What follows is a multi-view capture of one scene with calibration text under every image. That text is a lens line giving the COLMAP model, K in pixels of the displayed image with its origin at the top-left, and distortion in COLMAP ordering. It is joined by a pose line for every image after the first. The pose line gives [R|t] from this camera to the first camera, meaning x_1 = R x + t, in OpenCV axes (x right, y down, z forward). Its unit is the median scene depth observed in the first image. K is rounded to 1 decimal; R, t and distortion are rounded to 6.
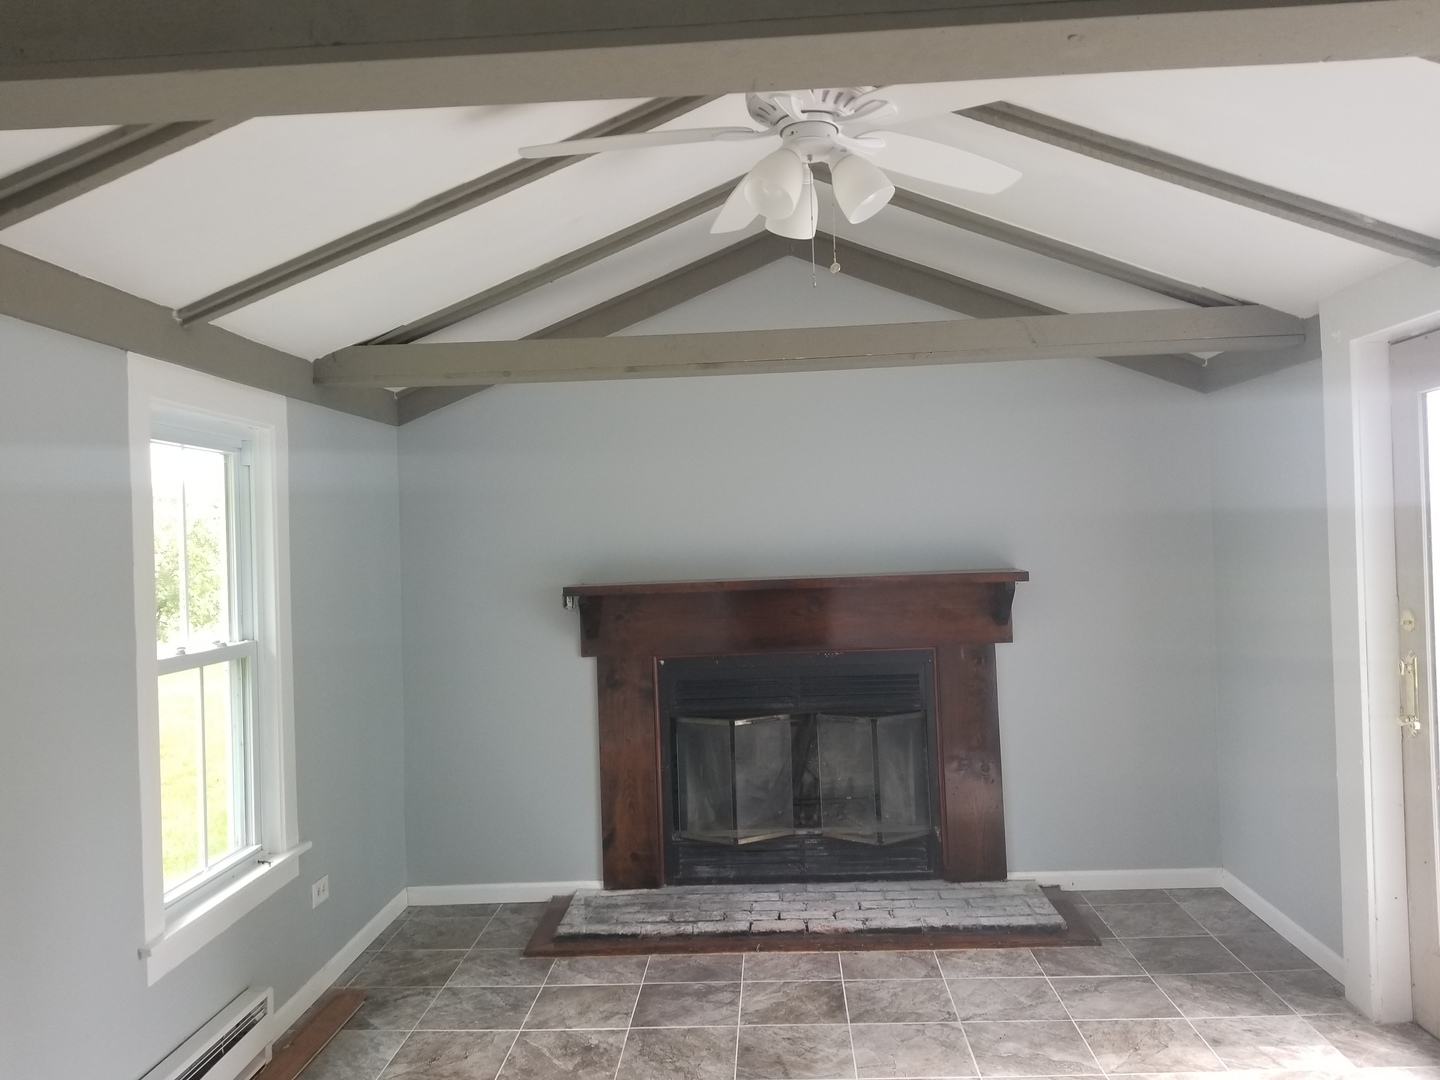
lens RADIAL K [[1106.4, 0, 722.8], [0, 1106.4, 538.2], [0, 0, 1]] dist [0.070781, -0.106737]
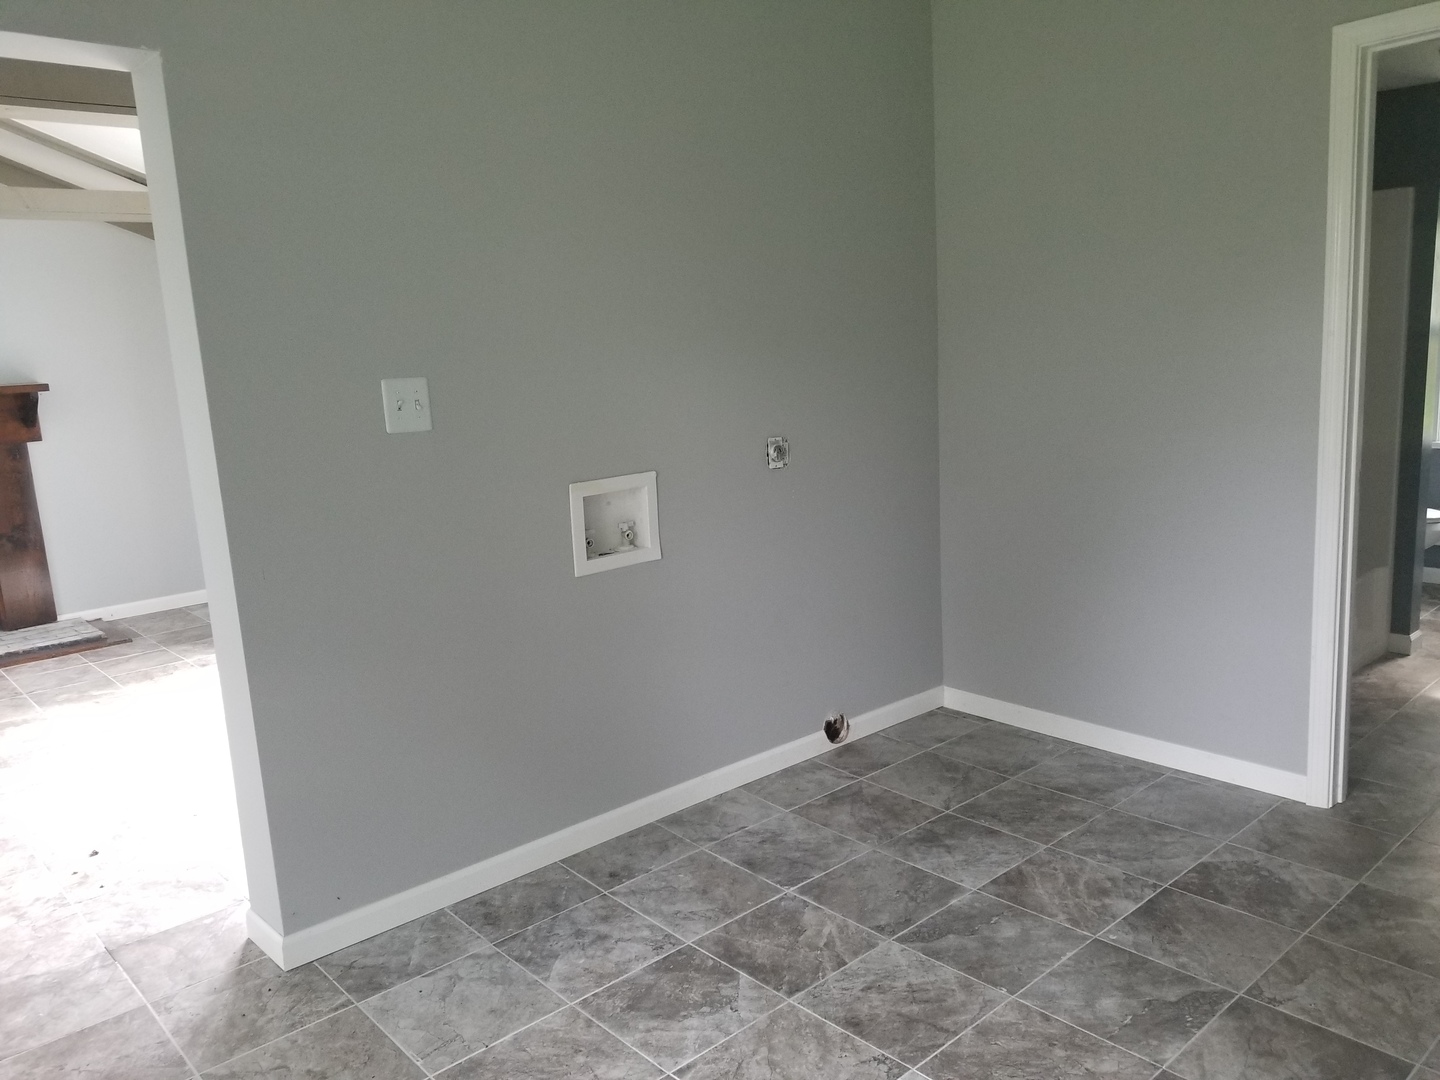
lens RADIAL K [[1106.4, 0, 722.4], [0, 1106.4, 536.0], [0, 0, 1]] dist [0.070781, -0.106737]
pose [[0.705671, -0.127006, 0.697064, -0.105576], [0.022446, 0.987317, 0.157166, 0.017579], [-0.708184, -0.095261, 0.699572, -0.498009]]
